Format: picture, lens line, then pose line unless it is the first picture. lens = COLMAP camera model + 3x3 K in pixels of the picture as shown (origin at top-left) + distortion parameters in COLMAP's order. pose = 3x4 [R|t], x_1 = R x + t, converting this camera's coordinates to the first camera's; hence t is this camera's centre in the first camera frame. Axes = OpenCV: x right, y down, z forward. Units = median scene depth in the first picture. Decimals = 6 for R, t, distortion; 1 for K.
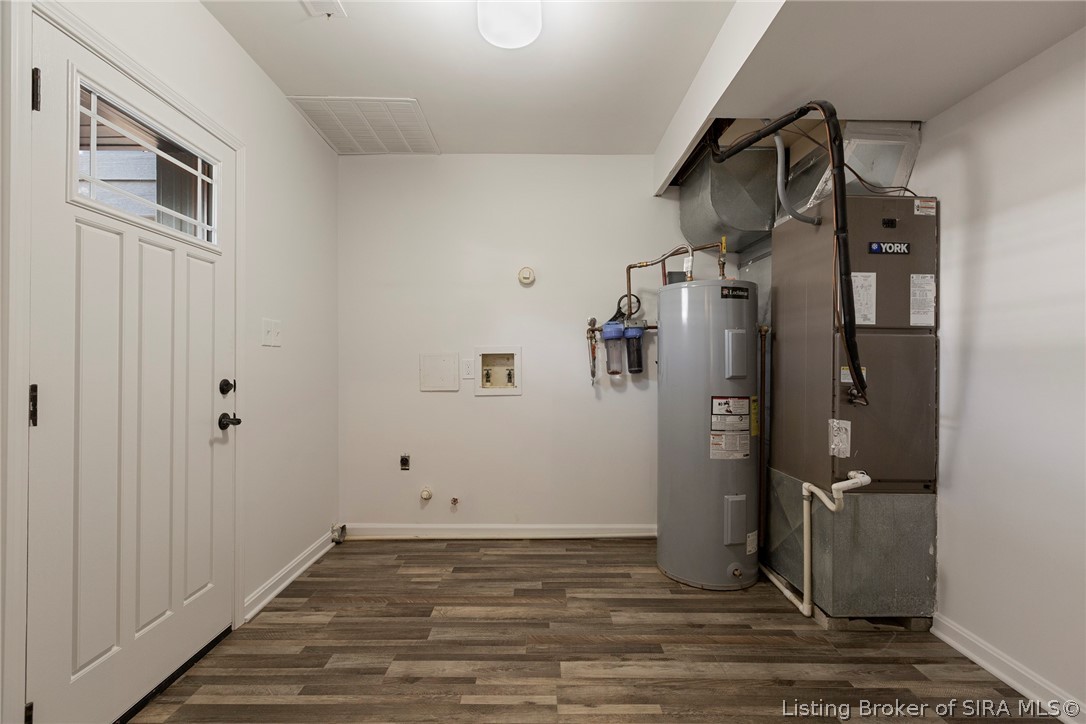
lens RADIAL K [[486.3, 0, 546.7], [0, 486.3, 357.9], [0, 0, 1]] dist [0.002711, 0.000124]
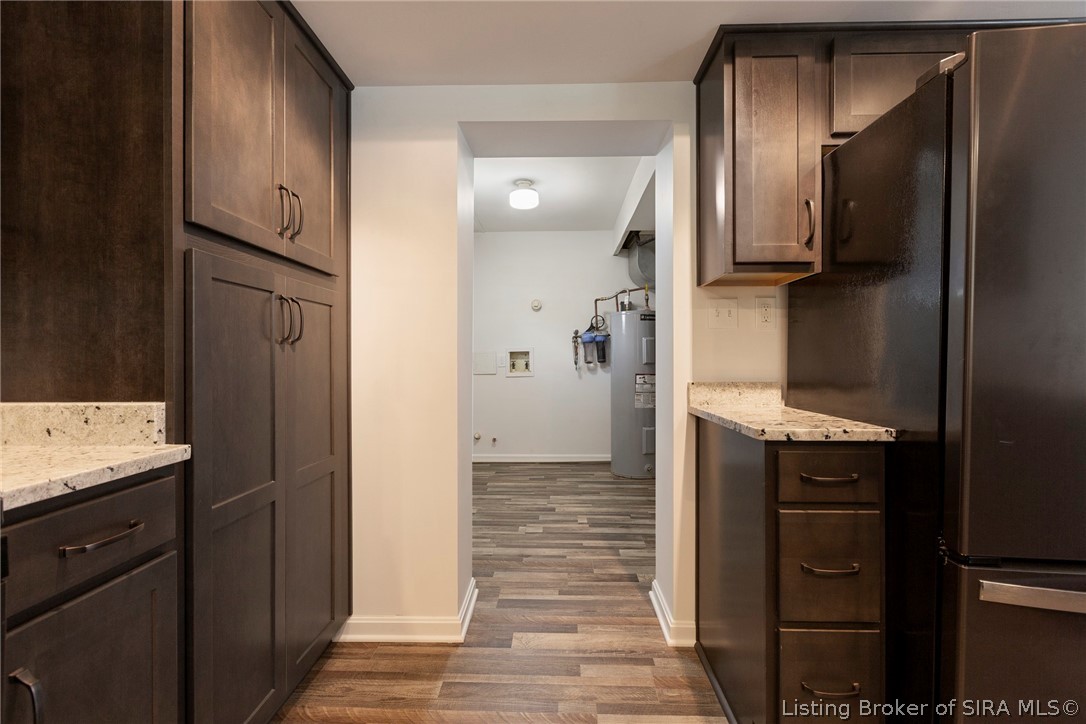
lens RADIAL K [[486.3, 0, 544.4], [0, 486.3, 359.9], [0, 0, 1]] dist [0.002711, 0.000124]
pose [[0.998979, -0.005948, -0.044774, 0.061200], [0.006373, 0.999936, 0.009369, 0.005240], [0.044716, -0.009645, 0.998953, -0.677795]]
